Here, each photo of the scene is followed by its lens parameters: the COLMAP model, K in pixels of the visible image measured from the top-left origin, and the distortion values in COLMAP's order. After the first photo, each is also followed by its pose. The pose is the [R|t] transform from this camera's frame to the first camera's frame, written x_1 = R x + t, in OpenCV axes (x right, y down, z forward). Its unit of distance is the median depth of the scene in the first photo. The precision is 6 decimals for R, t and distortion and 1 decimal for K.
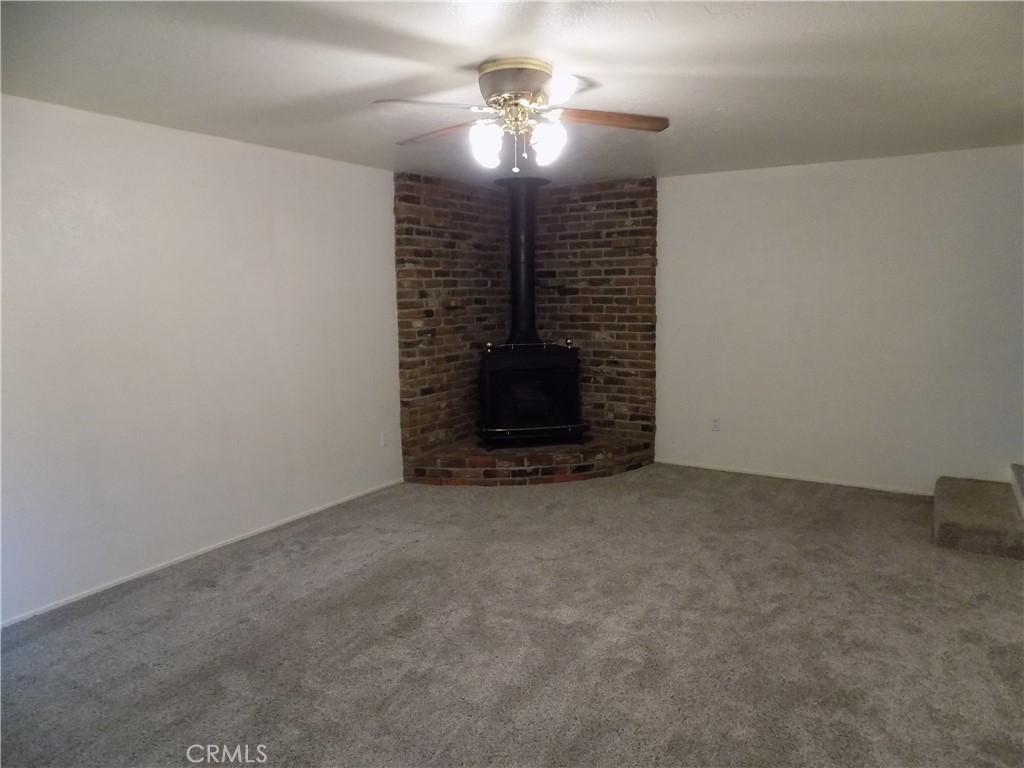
lens RADIAL K [[690.1, 0, 518.3], [0, 690.1, 381.1], [0, 0, 1]] dist [-0.076810, 0.074066]
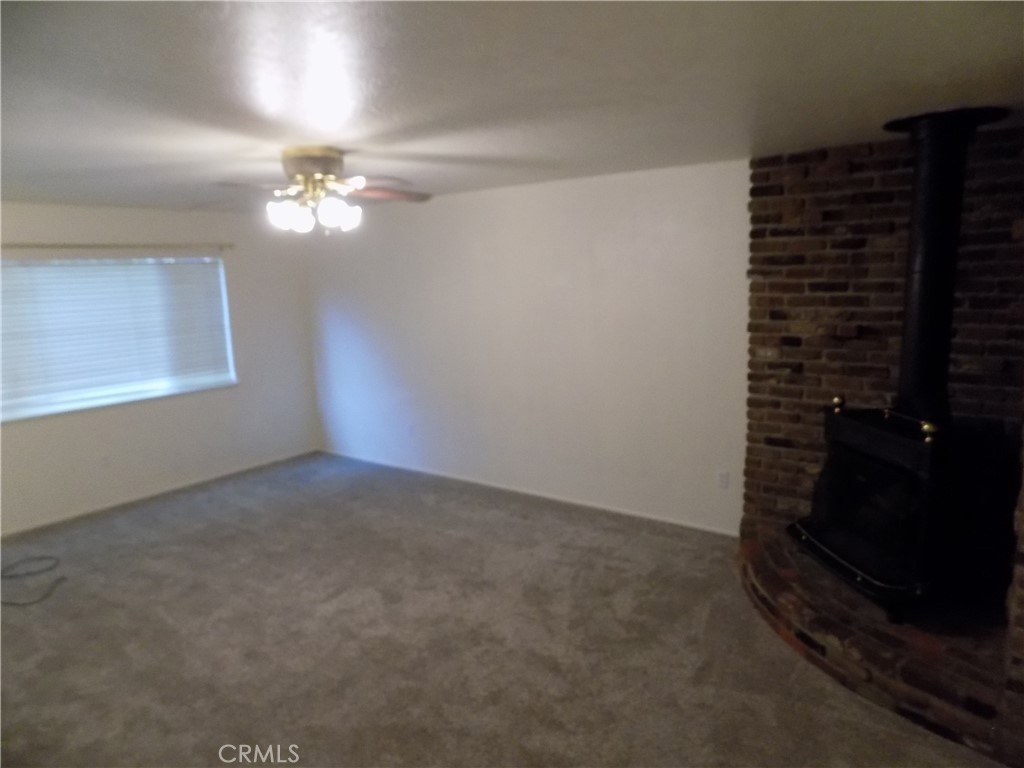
lens RADIAL K [[690.1, 0, 518.3], [0, 690.1, 381.1], [0, 0, 1]] dist [-0.076810, 0.074066]
pose [[-0.054852, 0.189269, -0.980392, 0.609159], [-0.093519, 0.976580, 0.193765, -0.170511], [0.994105, 0.102314, -0.035867, 0.737635]]
